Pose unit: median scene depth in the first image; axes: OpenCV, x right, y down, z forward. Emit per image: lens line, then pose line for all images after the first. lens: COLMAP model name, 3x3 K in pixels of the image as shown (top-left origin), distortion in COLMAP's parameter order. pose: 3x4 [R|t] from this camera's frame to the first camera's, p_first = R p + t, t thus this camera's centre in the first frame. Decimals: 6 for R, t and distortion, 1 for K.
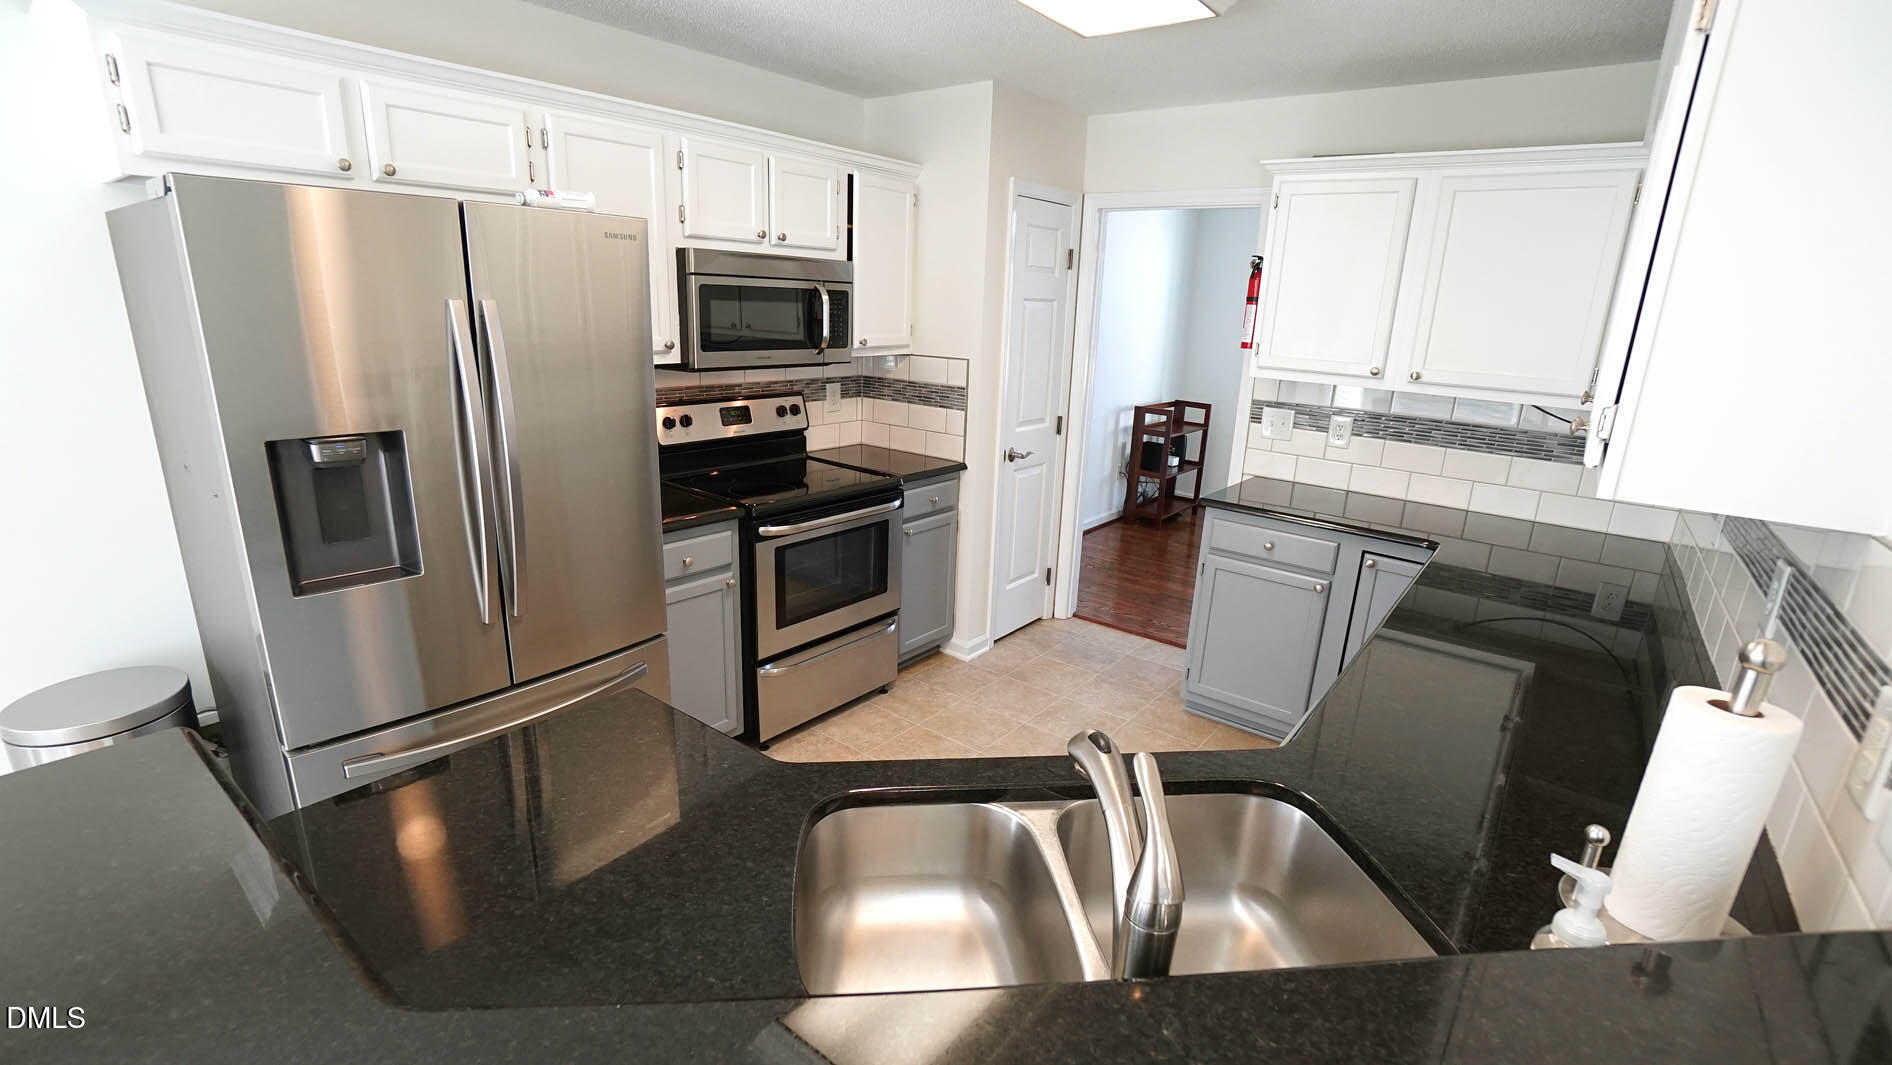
lens RADIAL K [[834.7, 0, 935.5], [0, 834.7, 543.2], [0, 0, 1]] dist [-0.059220, 0.019131]
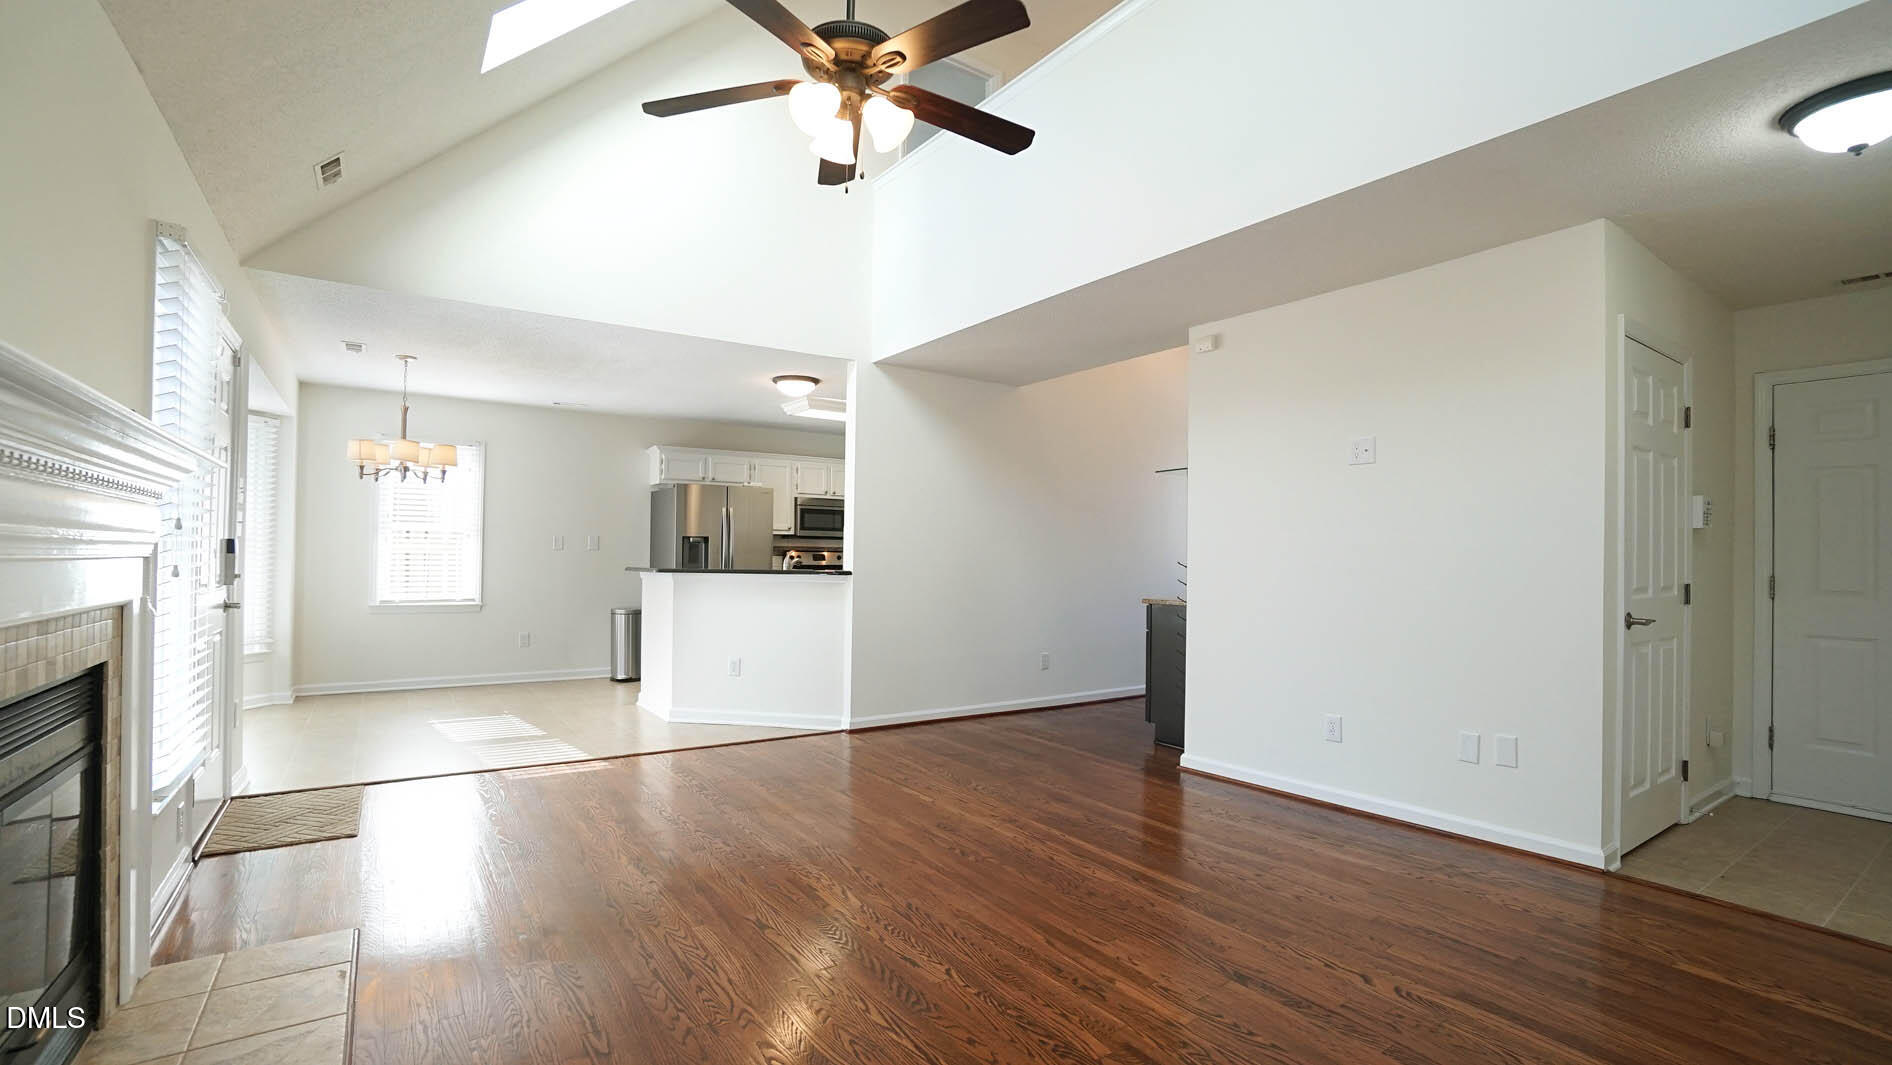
lens RADIAL K [[834.7, 0, 928.2], [0, 834.7, 537.8], [0, 0, 1]] dist [-0.059220, 0.019131]
pose [[0.955756, -0.032388, -0.292372, 0.893437], [-0.058467, 0.953174, -0.296716, 0.567428], [0.288291, 0.300682, 0.909109, -1.365021]]
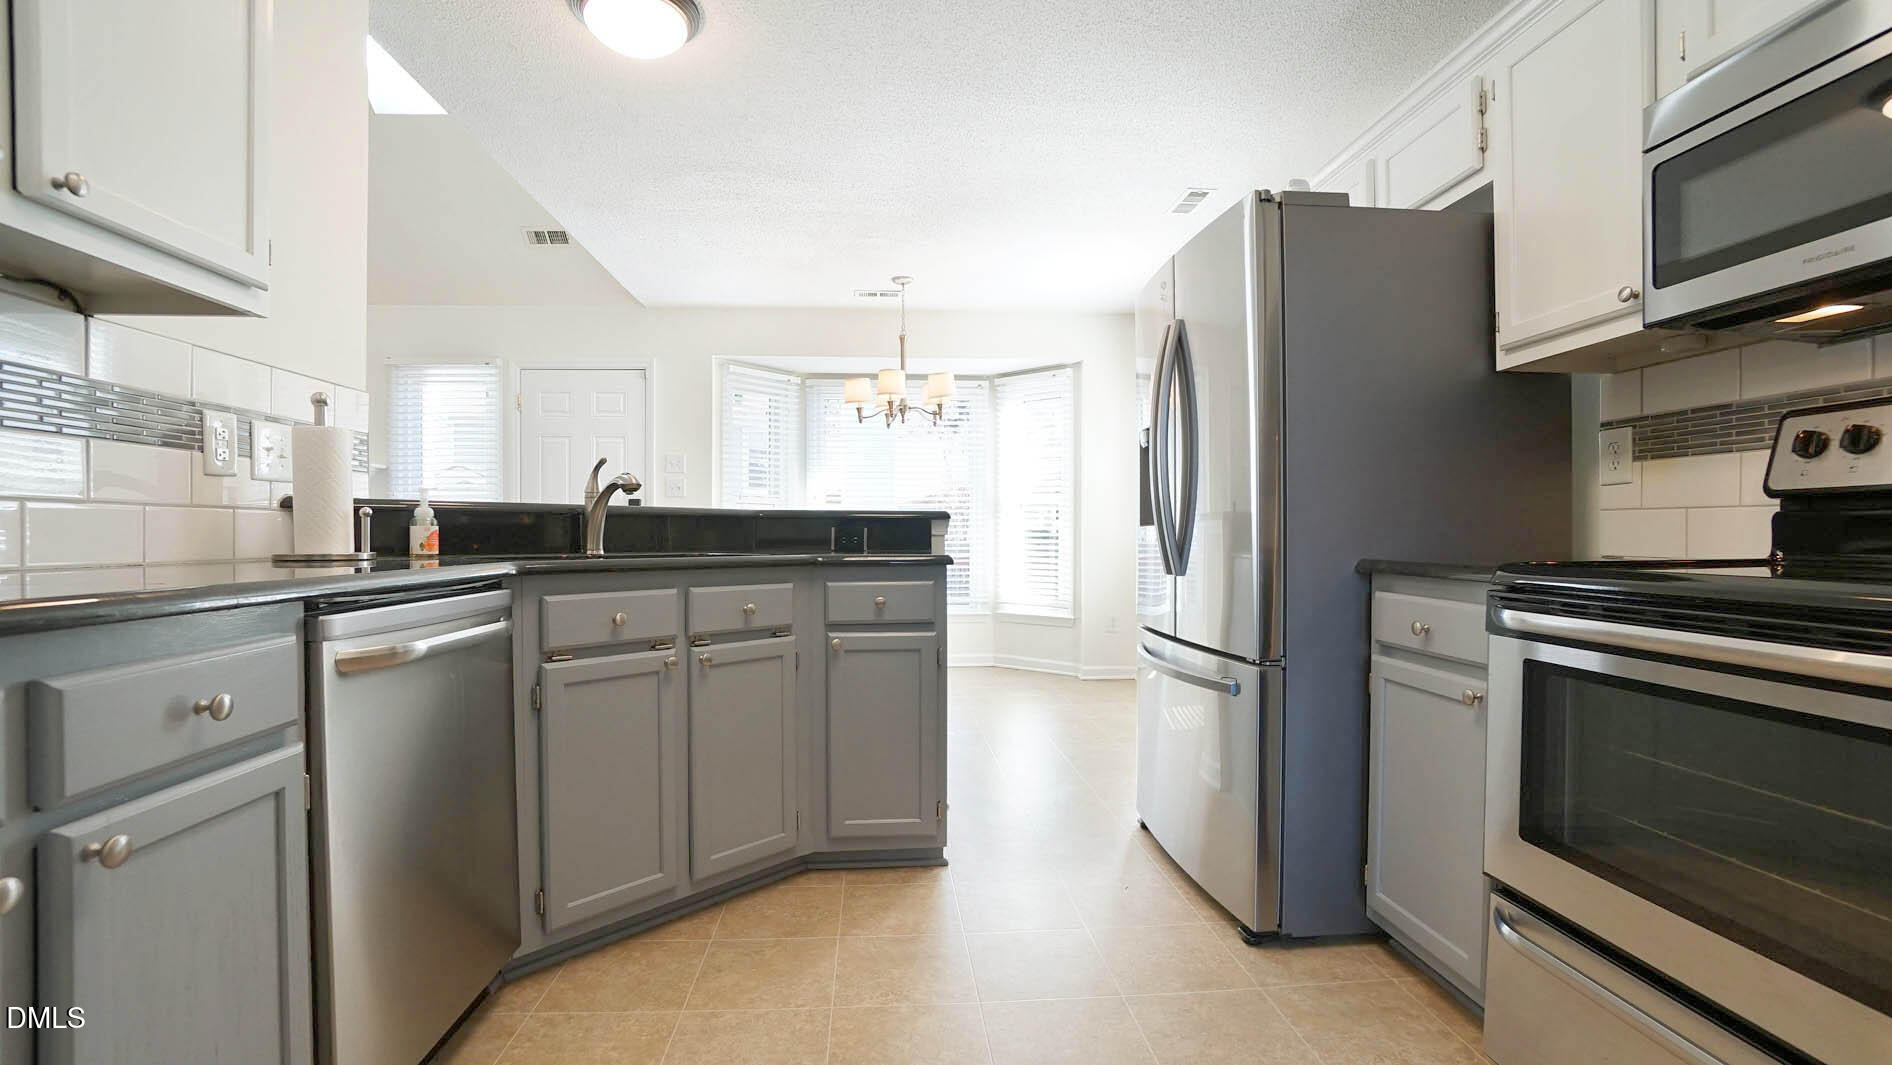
lens RADIAL K [[834.7, 0, 936.5], [0, 834.7, 535.8], [0, 0, 1]] dist [-0.059220, 0.019131]
pose [[-0.729646, -0.035609, -0.682897, 0.338644], [-0.216577, 0.959268, 0.181383, -0.066212], [0.648622, 0.280245, -0.707638, 0.961417]]
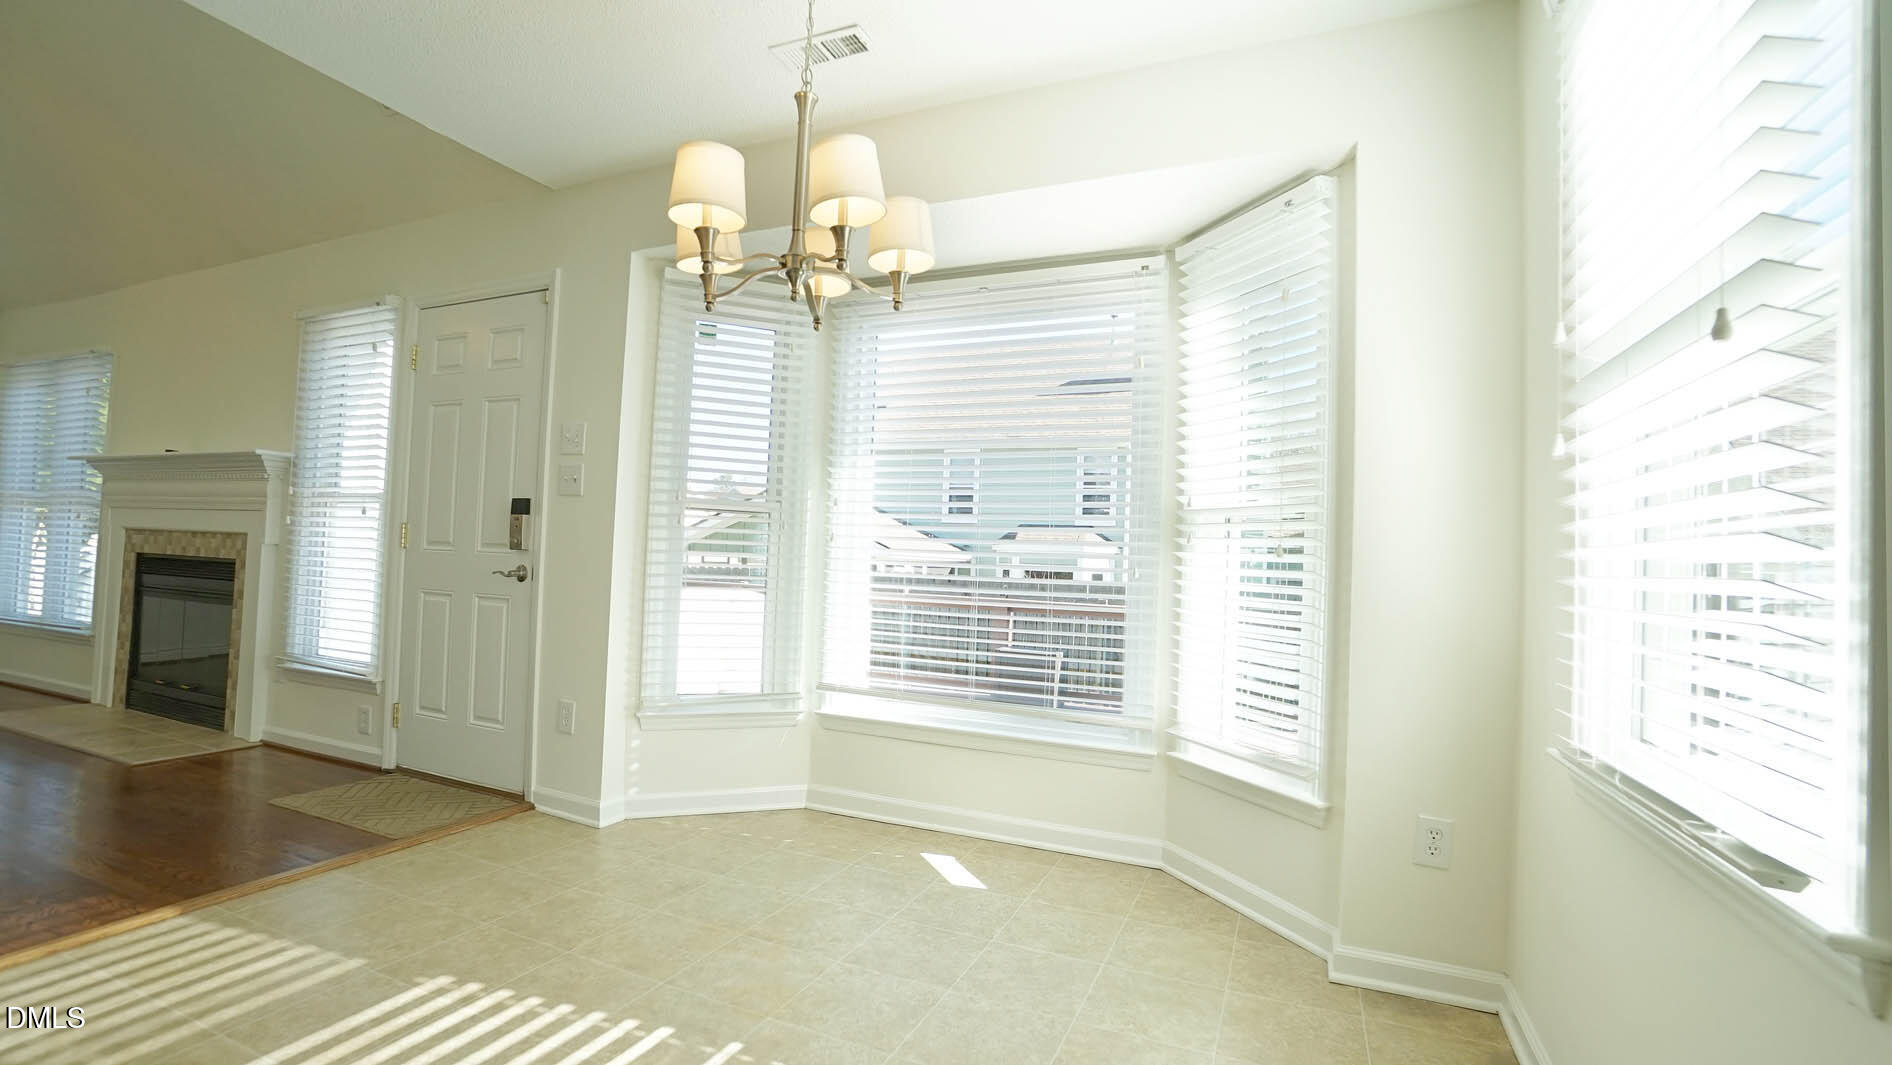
lens RADIAL K [[834.7, 0, 943.8], [0, 834.7, 543.5], [0, 0, 1]] dist [-0.059220, 0.019131]
pose [[-0.961216, -0.084181, -0.262634, -0.590937], [-0.147837, 0.961177, 0.232988, 0.036932], [0.232824, 0.262779, -0.936344, 0.452039]]
